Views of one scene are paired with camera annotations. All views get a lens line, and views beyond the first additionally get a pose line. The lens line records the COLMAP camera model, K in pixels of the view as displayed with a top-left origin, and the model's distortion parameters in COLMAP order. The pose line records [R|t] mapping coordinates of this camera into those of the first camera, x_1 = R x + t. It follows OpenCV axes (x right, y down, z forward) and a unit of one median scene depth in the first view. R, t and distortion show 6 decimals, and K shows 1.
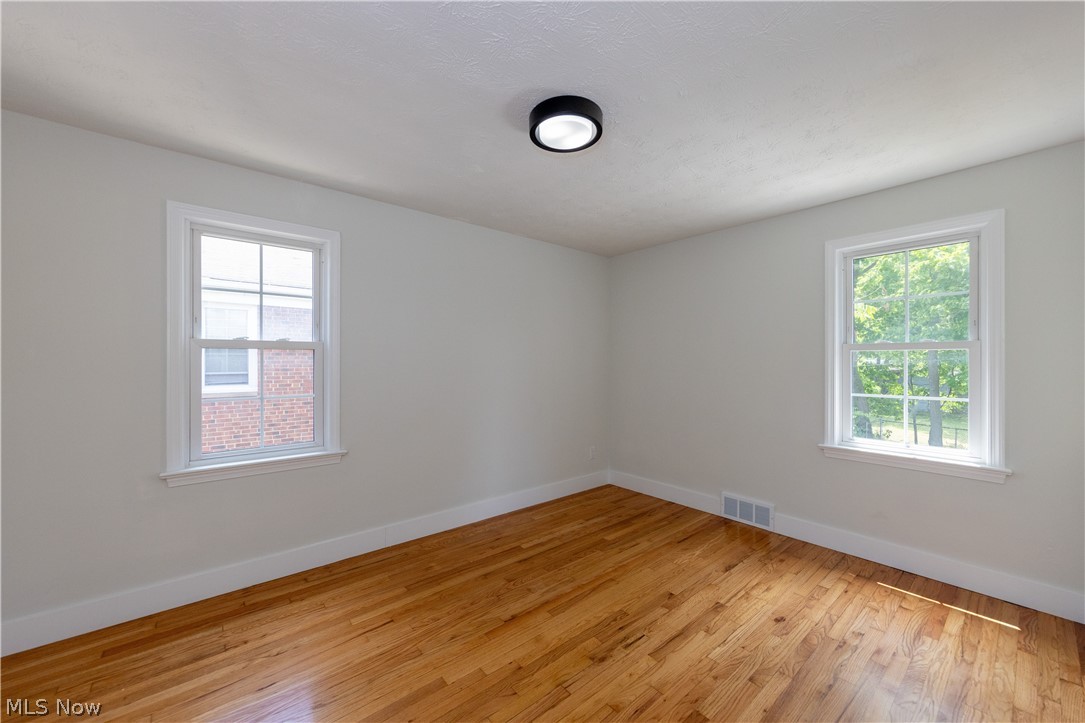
lens RADIAL K [[415.2, 0, 540.8], [0, 415.2, 355.4], [0, 0, 1]] dist [0.010708, -0.000607]
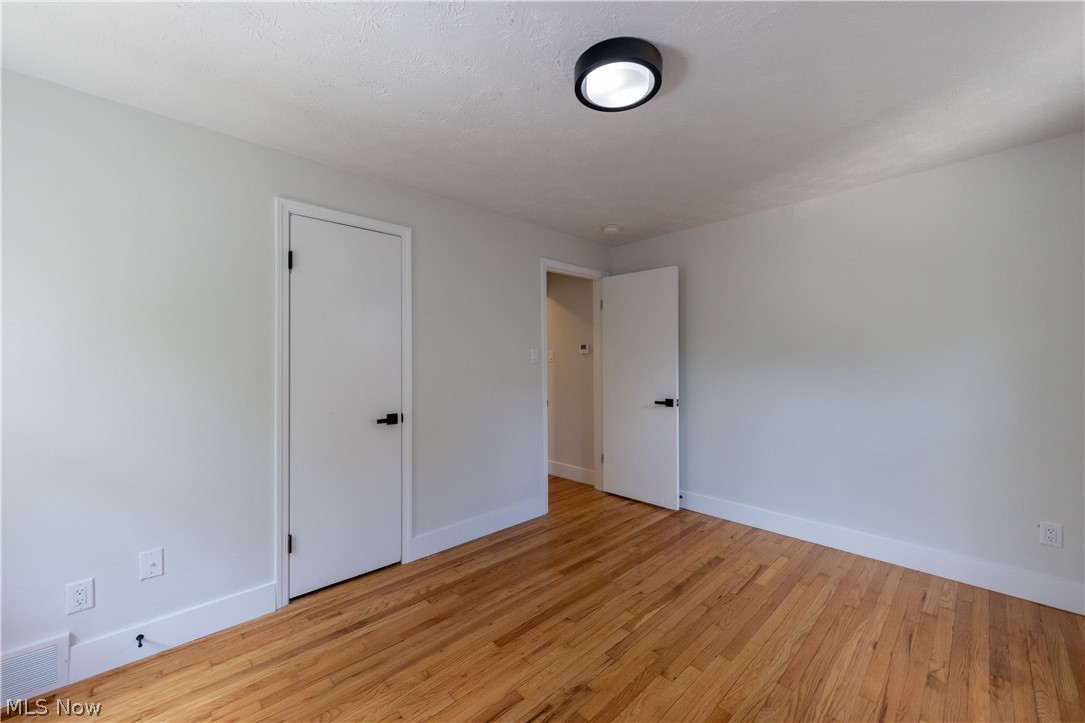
lens RADIAL K [[430.7, 0, 541.0], [0, 430.7, 355.6], [0, 0, 1]] dist [0.005044, -0.000030]
pose [[-0.997921, 0.003996, -0.064330, 0.207903], [0.005412, 0.999747, -0.021845, 0.025387], [0.064226, -0.022148, -0.997690, 1.428339]]
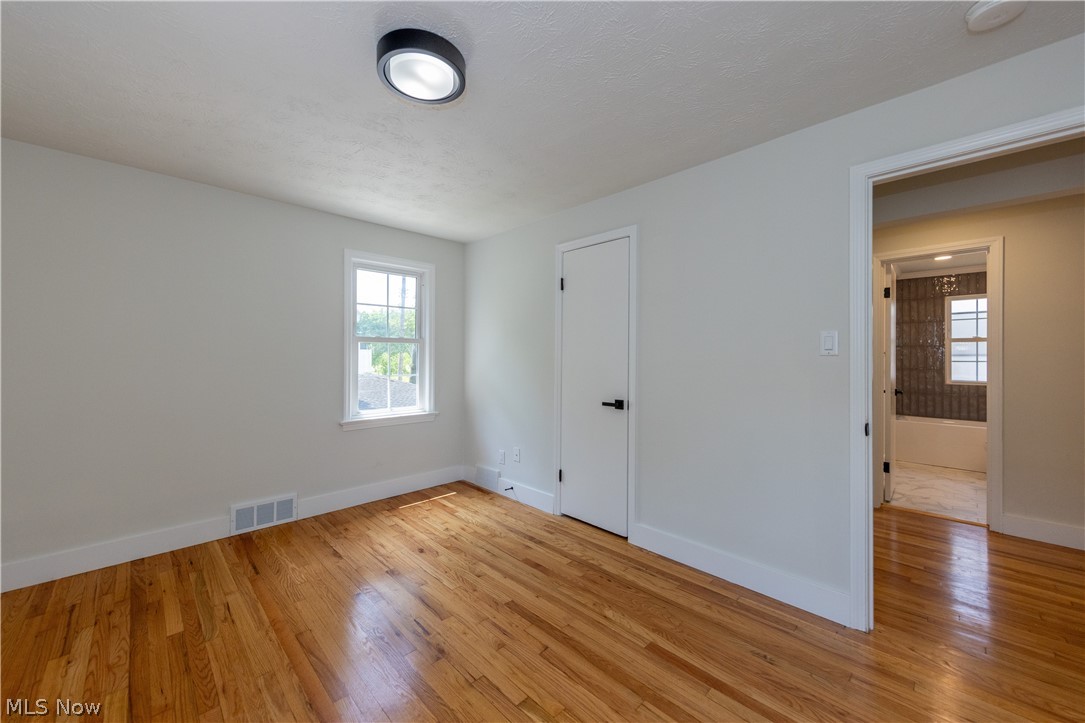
lens RADIAL K [[415.2, 0, 543.3], [0, 415.2, 352.1], [0, 0, 1]] dist [0.010708, -0.000607]
pose [[-0.072371, 0.010993, 0.997317, -0.625896], [-0.013999, 0.999830, -0.012036, 0.029862], [-0.997280, -0.014833, -0.072205, 0.622745]]
